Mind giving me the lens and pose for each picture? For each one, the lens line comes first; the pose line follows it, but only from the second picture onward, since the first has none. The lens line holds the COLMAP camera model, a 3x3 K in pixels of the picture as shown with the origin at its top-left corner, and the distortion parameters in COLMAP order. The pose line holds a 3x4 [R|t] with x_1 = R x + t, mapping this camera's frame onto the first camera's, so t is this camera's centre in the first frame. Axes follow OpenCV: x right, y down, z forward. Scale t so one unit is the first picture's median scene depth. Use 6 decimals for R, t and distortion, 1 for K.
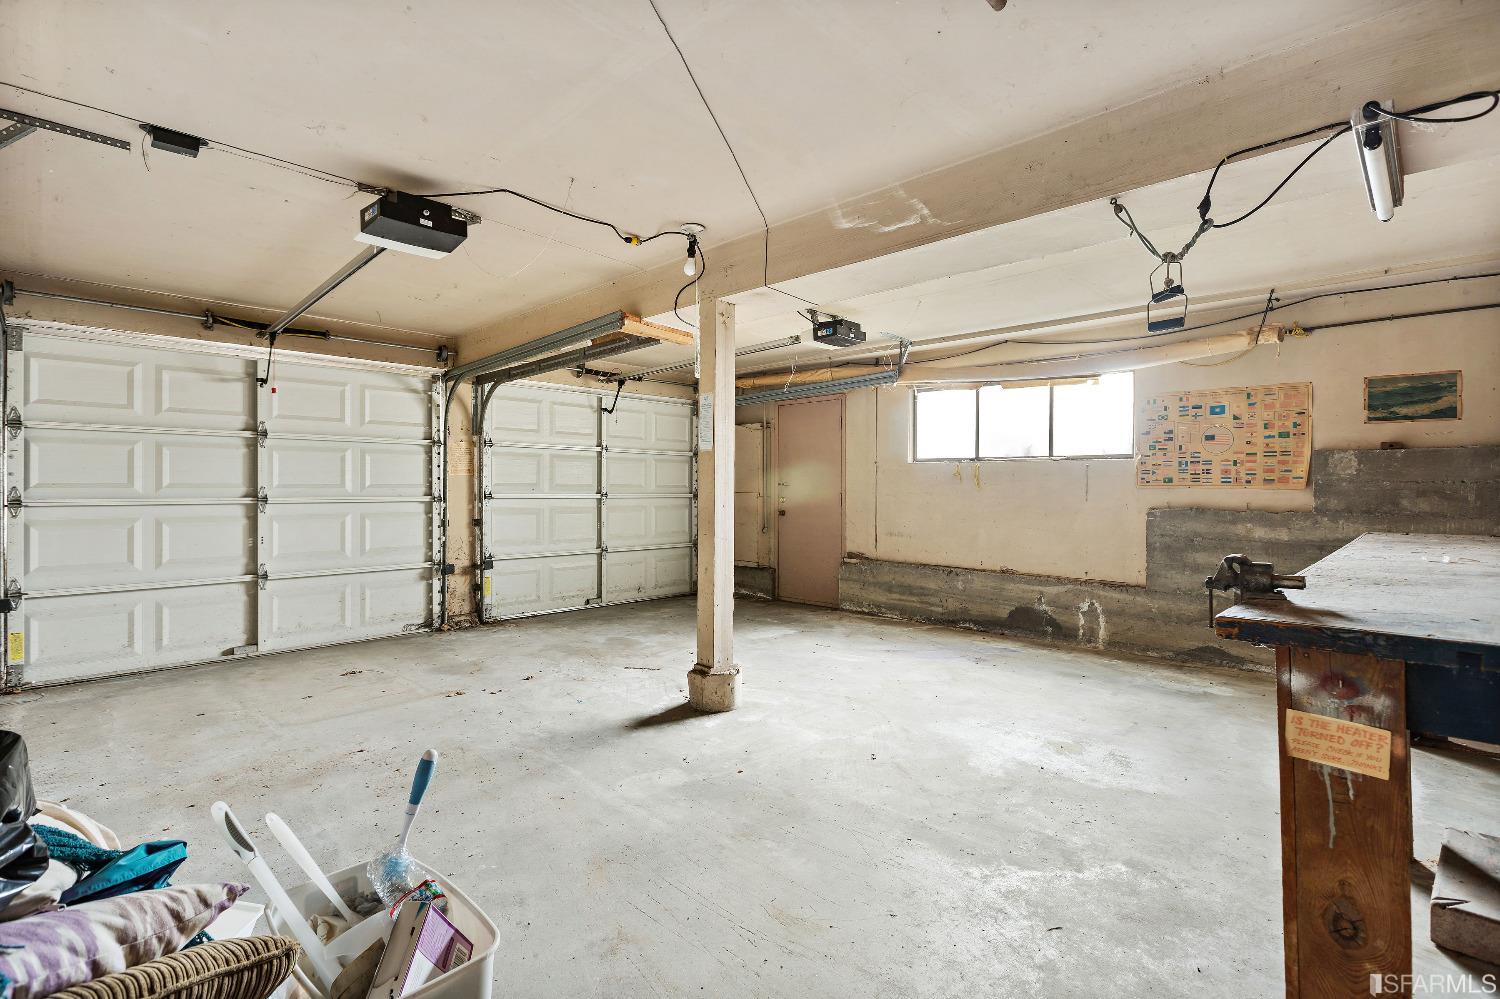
lens RADIAL K [[694.9, 0, 748.7], [0, 694.9, 468.9], [0, 0, 1]] dist [-0.002498, 0.000111]
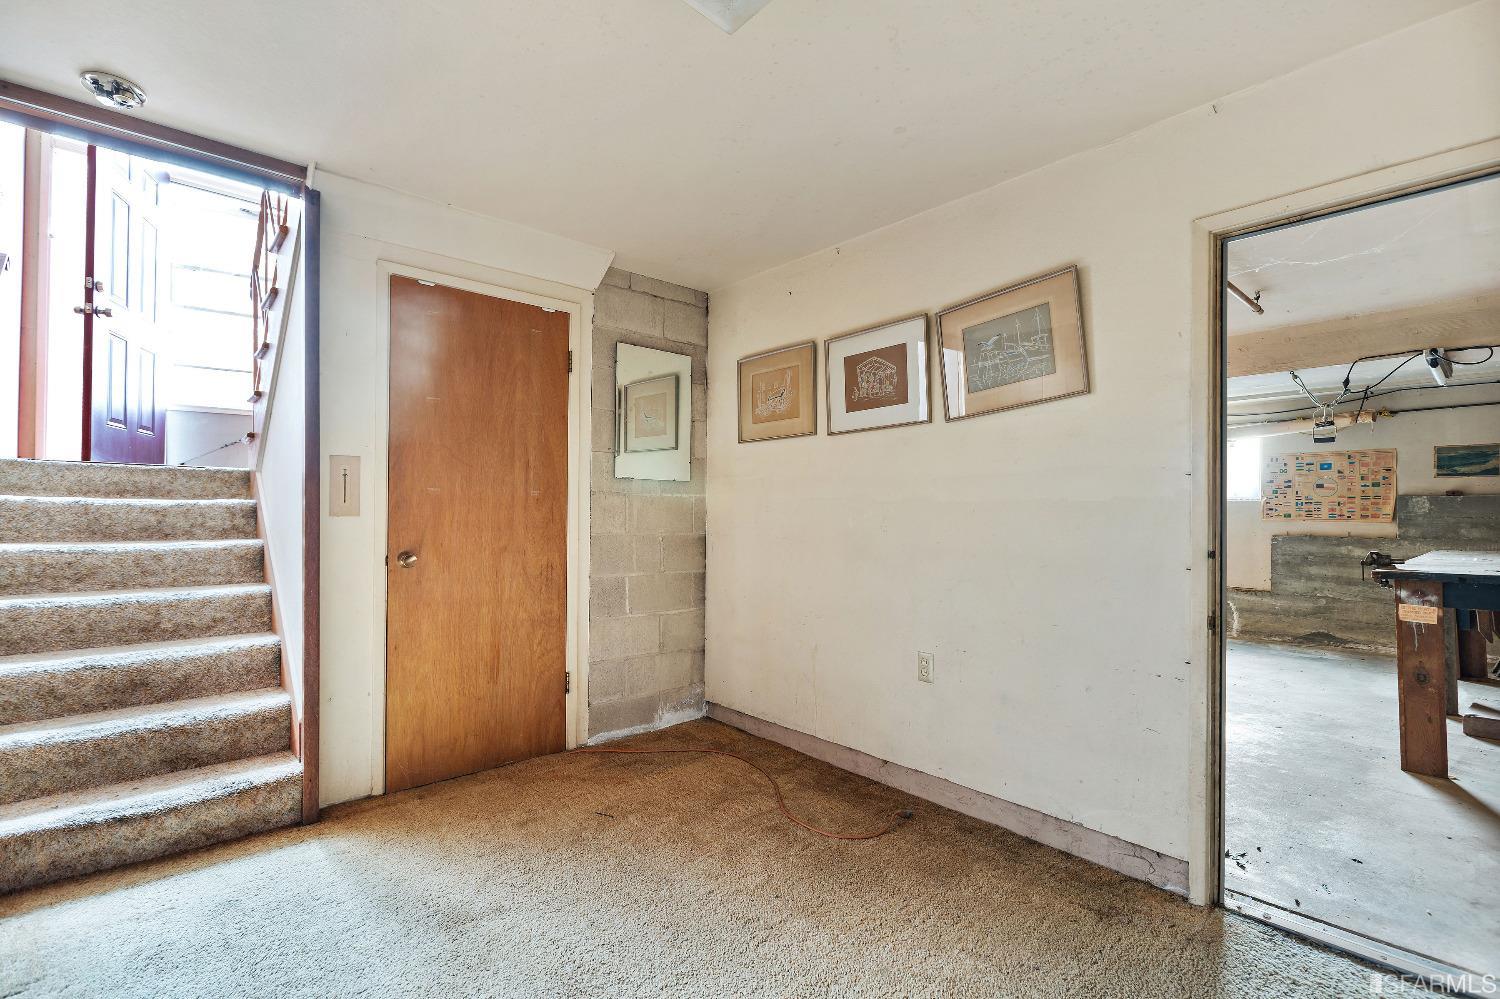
lens RADIAL K [[687.9, 0, 751.2], [0, 687.9, 497.2], [0, 0, 1]] dist [-0.000531, -0.000577]
pose [[0.998082, -0.000501, -0.061899, -0.450192], [0.000432, 0.999999, -0.001116, -0.022300], [0.061899, 0.001088, 0.998082, -0.522998]]
